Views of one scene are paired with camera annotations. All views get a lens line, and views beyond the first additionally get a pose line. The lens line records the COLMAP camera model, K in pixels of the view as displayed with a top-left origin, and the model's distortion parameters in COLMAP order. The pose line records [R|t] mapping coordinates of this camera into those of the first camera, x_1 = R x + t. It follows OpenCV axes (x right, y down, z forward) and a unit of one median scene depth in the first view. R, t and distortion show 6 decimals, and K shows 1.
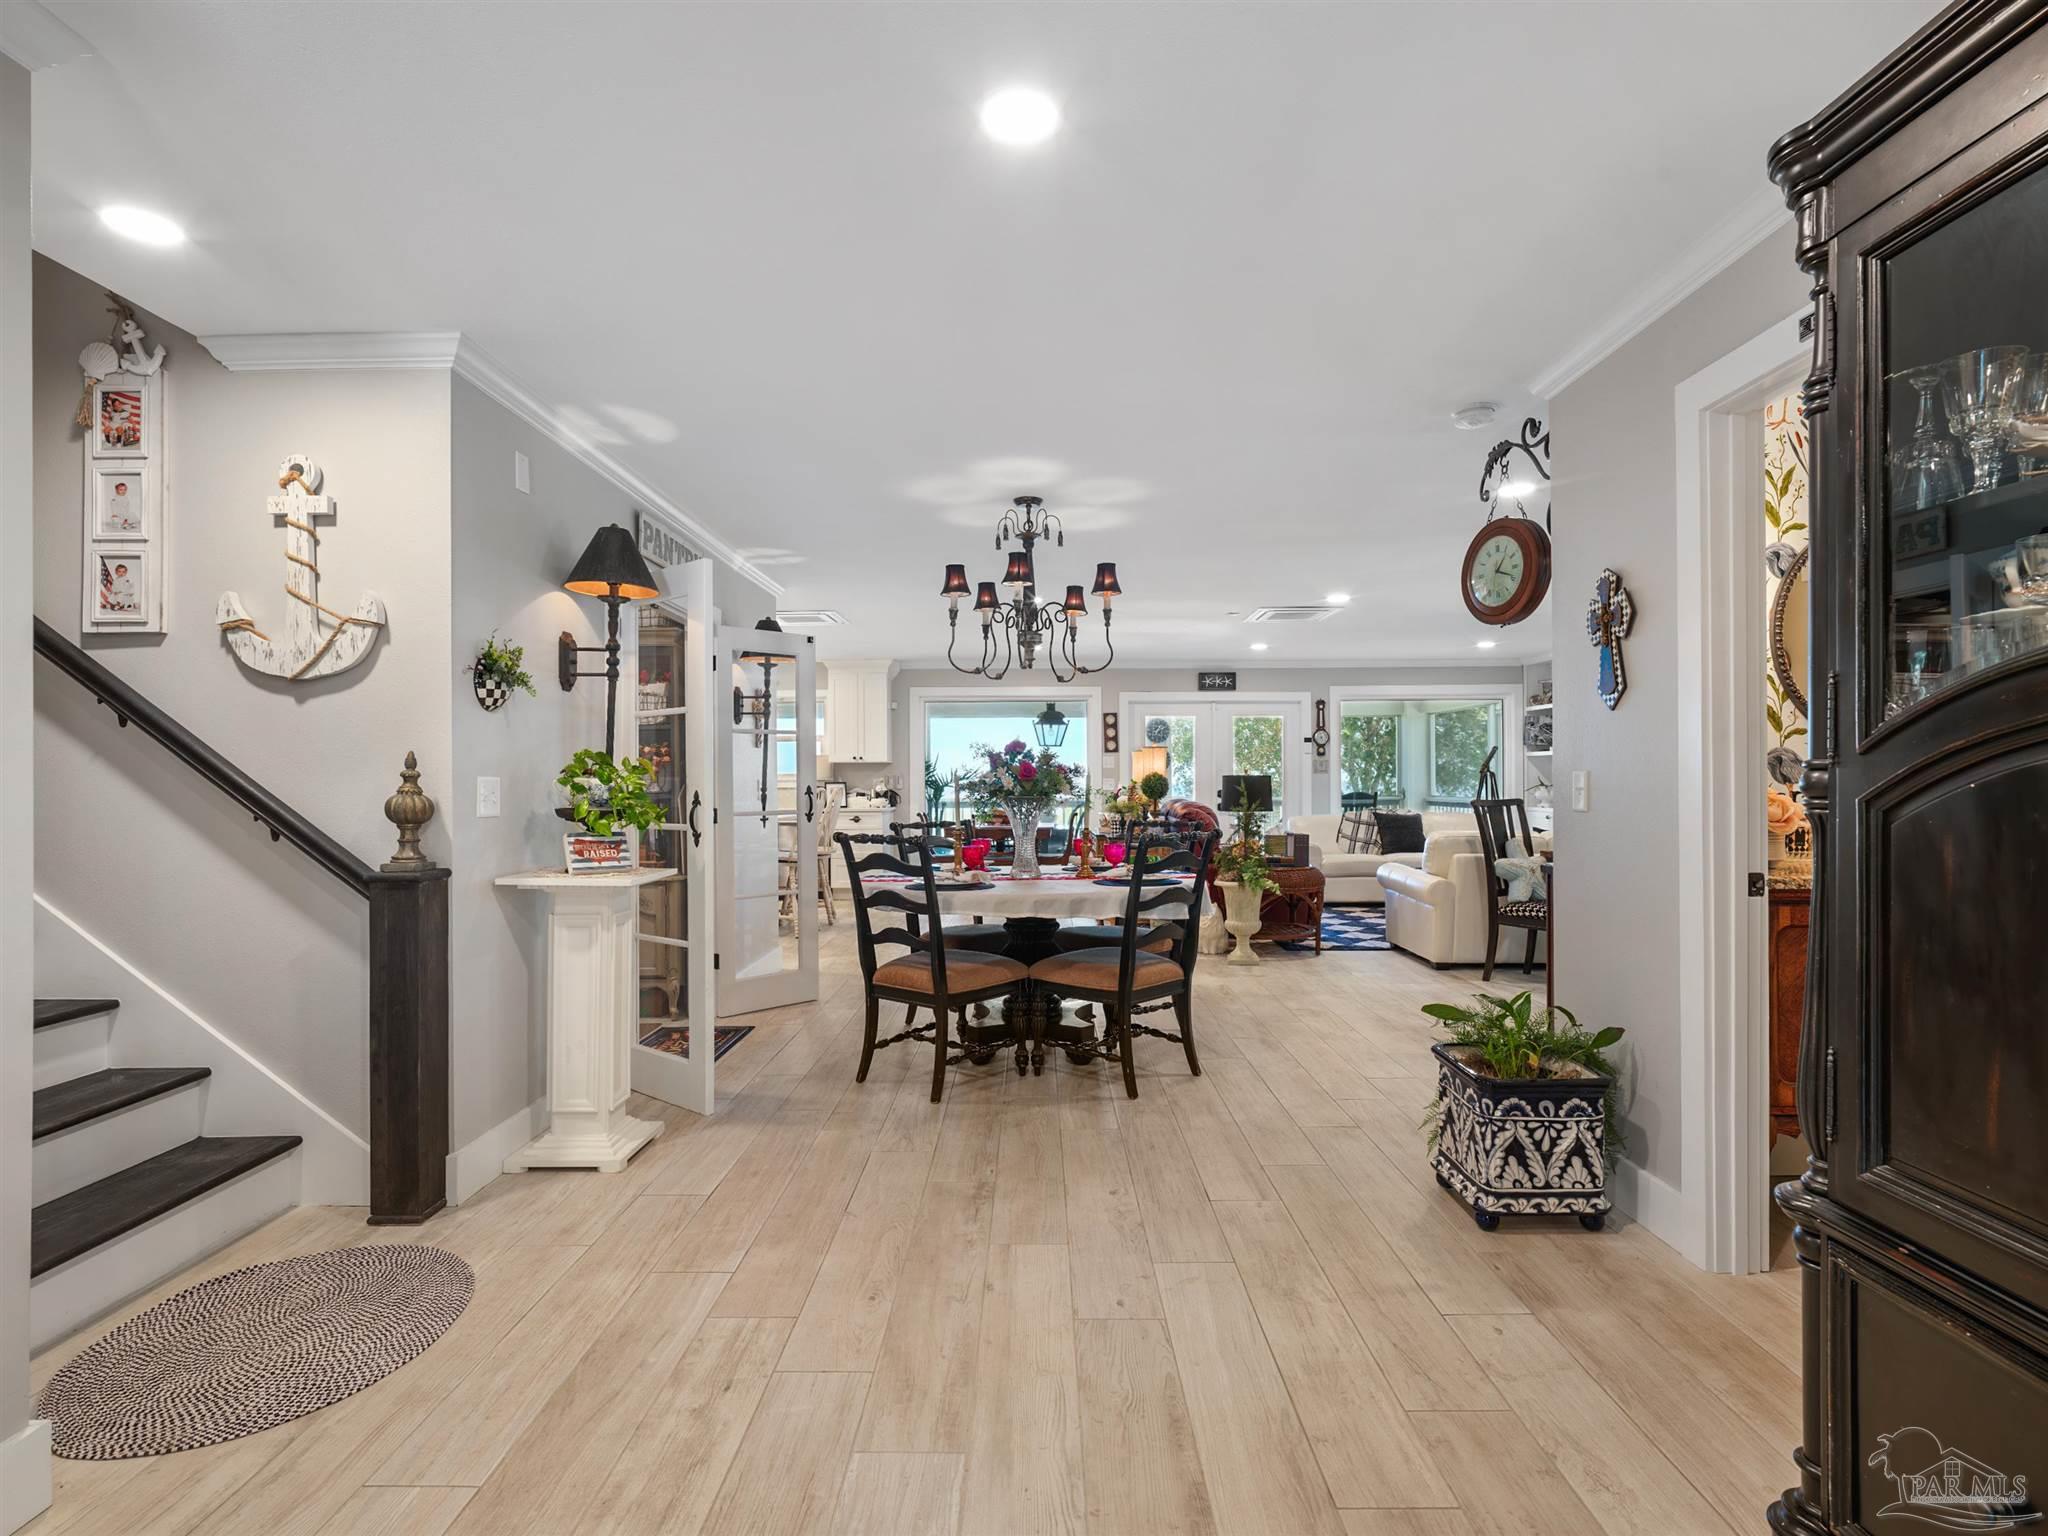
lens RADIAL K [[1012.0, 0, 1030.2], [0, 1012.0, 776.8], [0, 0, 1]] dist [-0.001534, -0.000313]
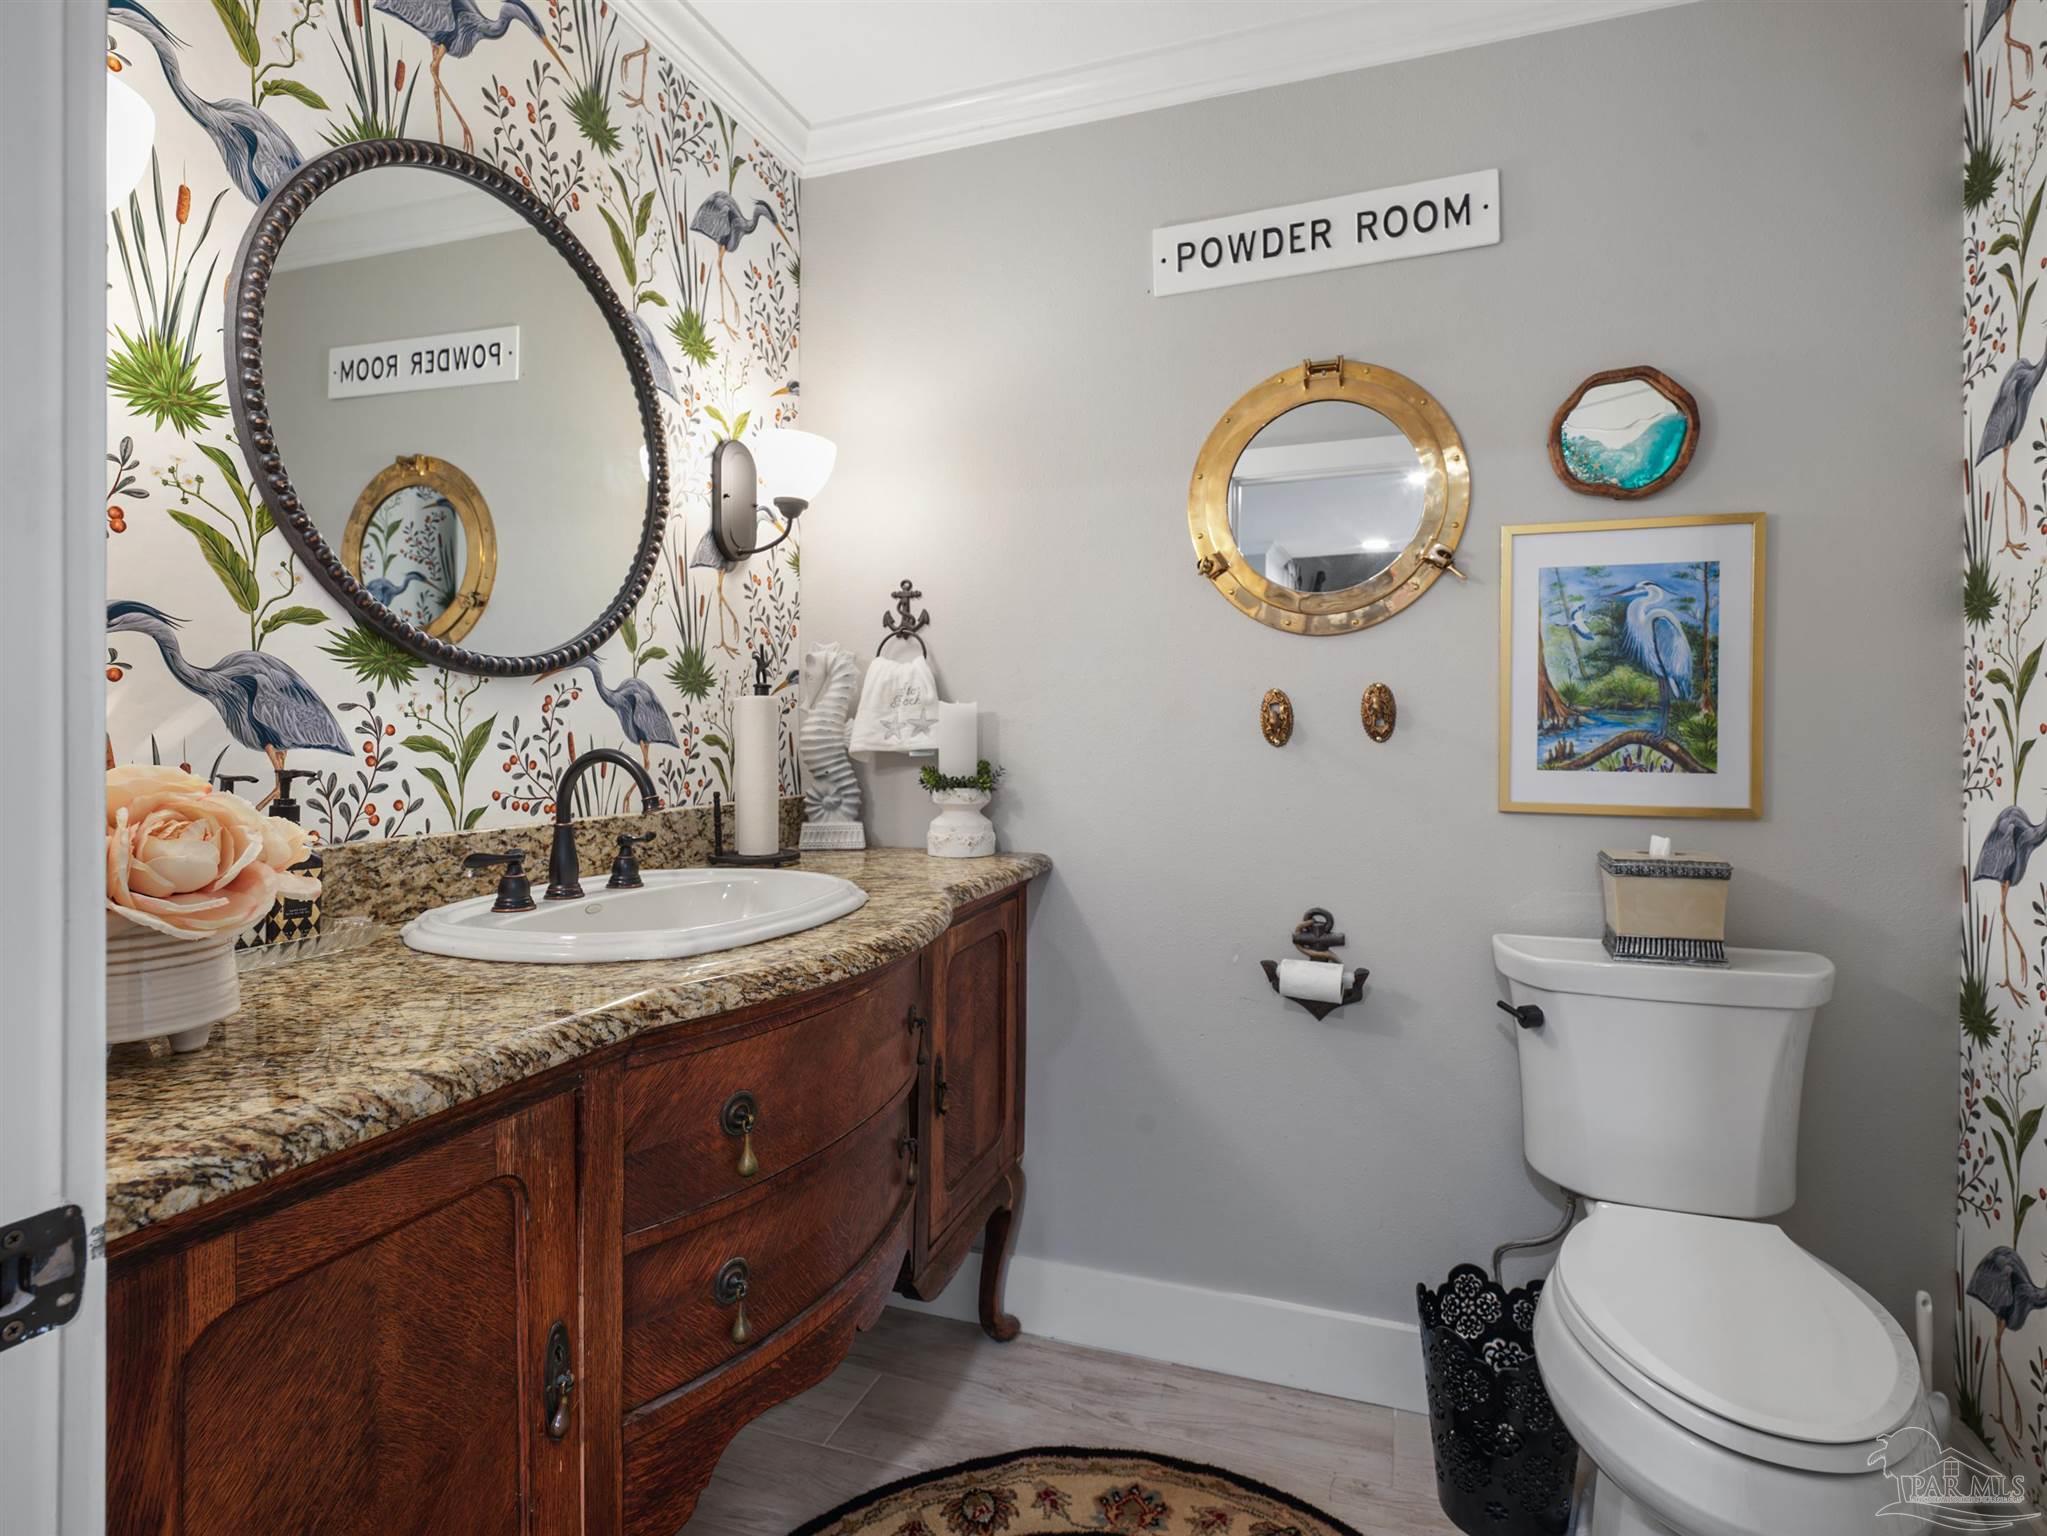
lens RADIAL K [[1011.6, 0, 1023.9], [0, 1011.6, 758.4], [0, 0, 1]] dist [0.000230, -0.000114]
pose [[0.316926, -0.006349, 0.948429, 0.476307], [-0.018437, 0.999747, 0.012853, 0.000420], [-0.948271, -0.021560, 0.316729, 0.608273]]
